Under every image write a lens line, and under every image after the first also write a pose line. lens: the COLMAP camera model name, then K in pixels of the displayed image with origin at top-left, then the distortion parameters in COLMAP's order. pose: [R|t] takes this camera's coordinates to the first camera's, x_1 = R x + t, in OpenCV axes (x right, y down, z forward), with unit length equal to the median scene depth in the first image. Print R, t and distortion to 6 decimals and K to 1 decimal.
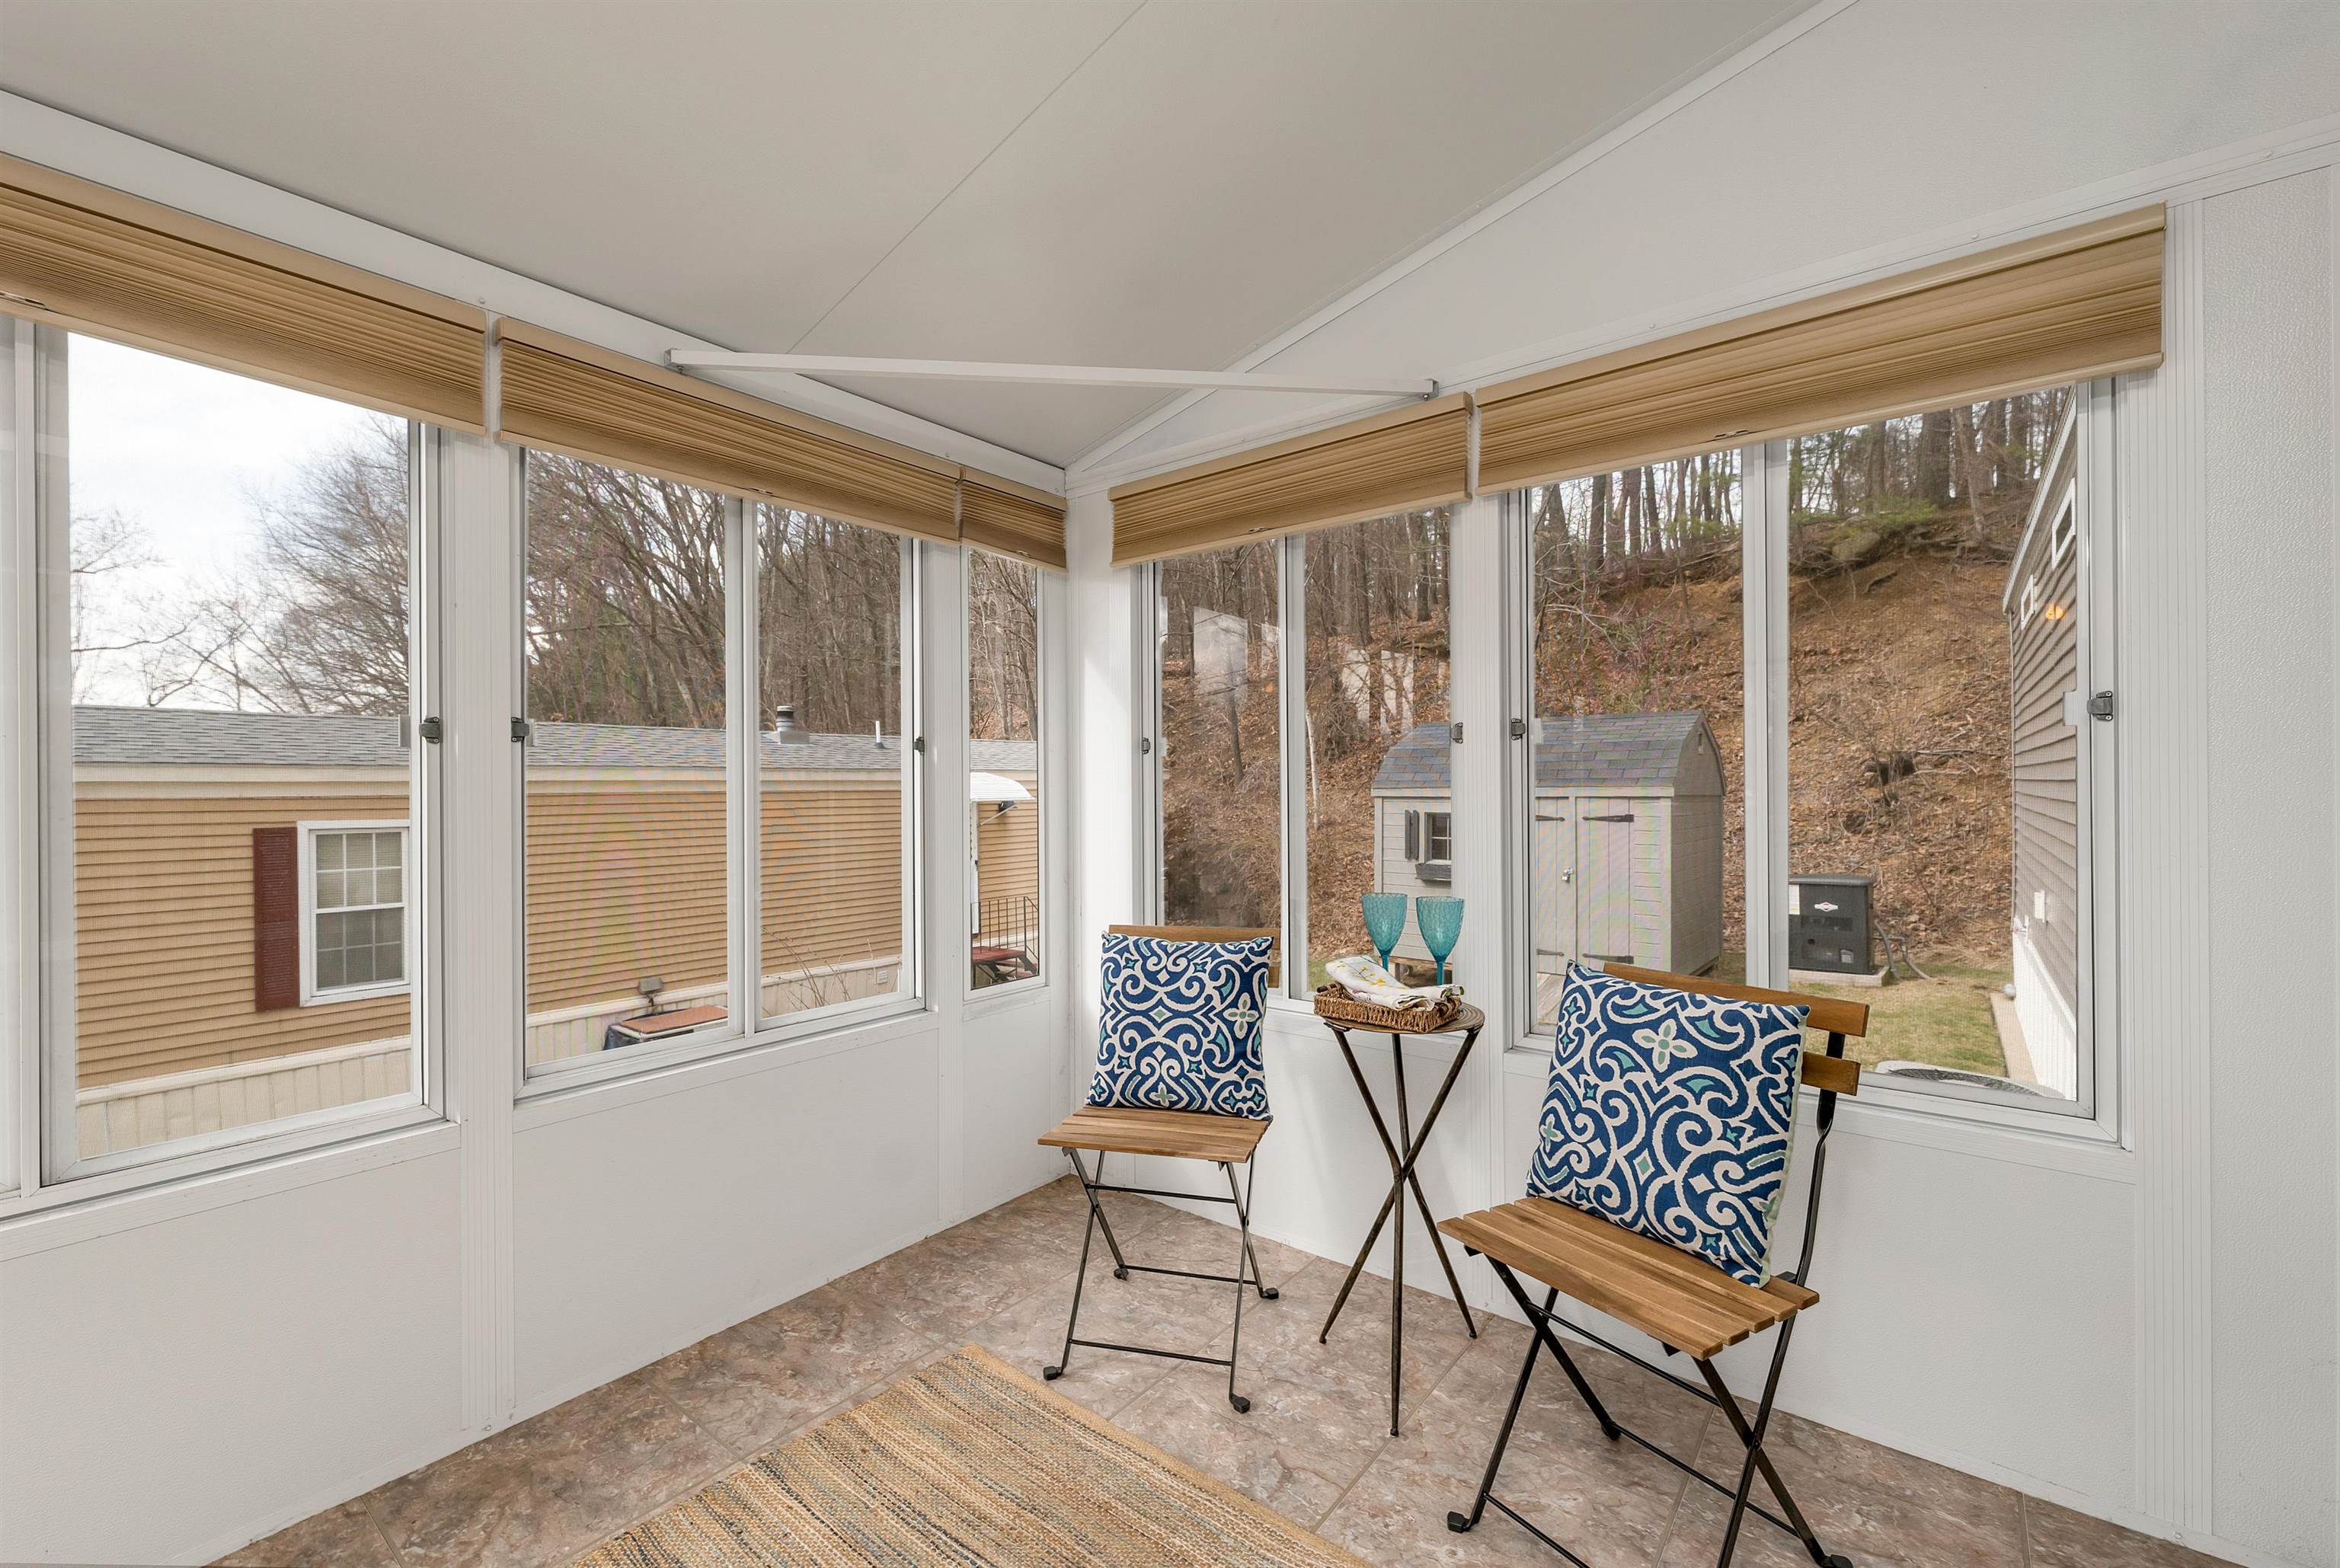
lens RADIAL K [[981.4, 0, 1162.0], [0, 981.4, 790.9], [0, 0, 1]] dist [0.000445, -0.001822]
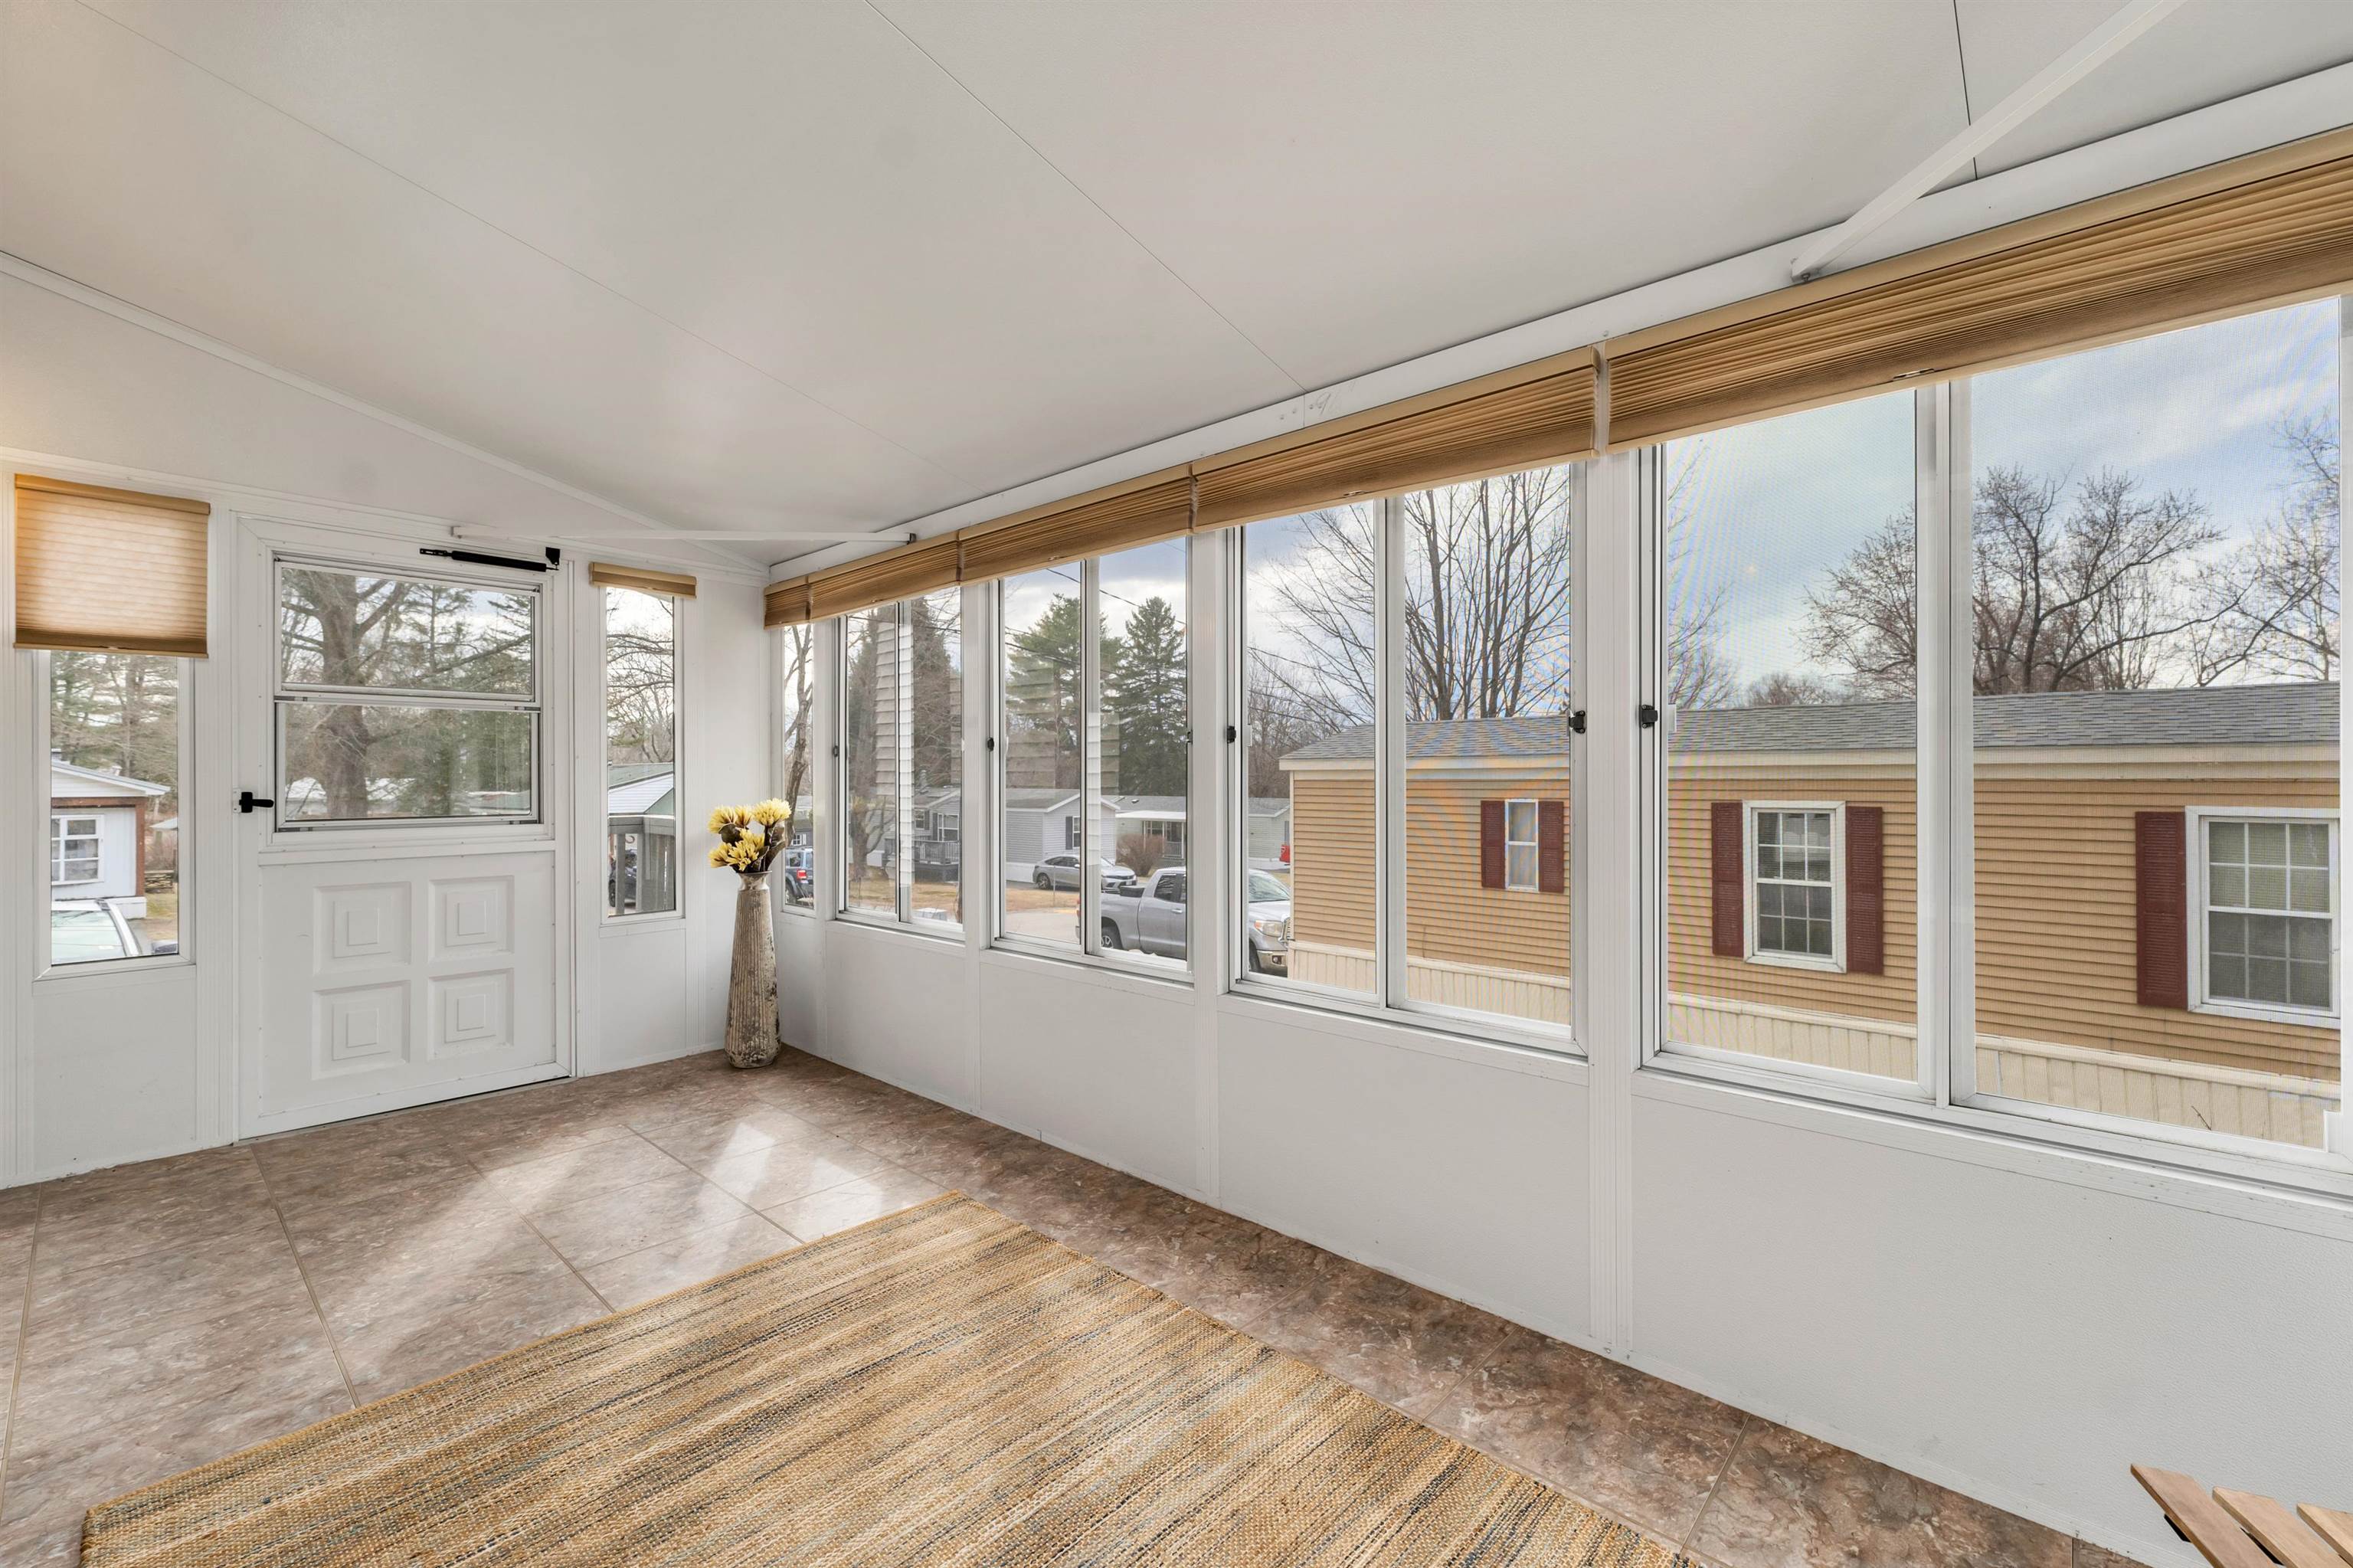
lens RADIAL K [[987.0, 0, 1169.8], [0, 987.0, 771.5], [0, 0, 1]] dist [0.000445, -0.001822]
pose [[-0.081742, 0.002206, -0.996651, 0.108421], [-0.002182, 0.999995, 0.002392, -0.001164], [0.996651, 0.002370, -0.081737, 0.140074]]
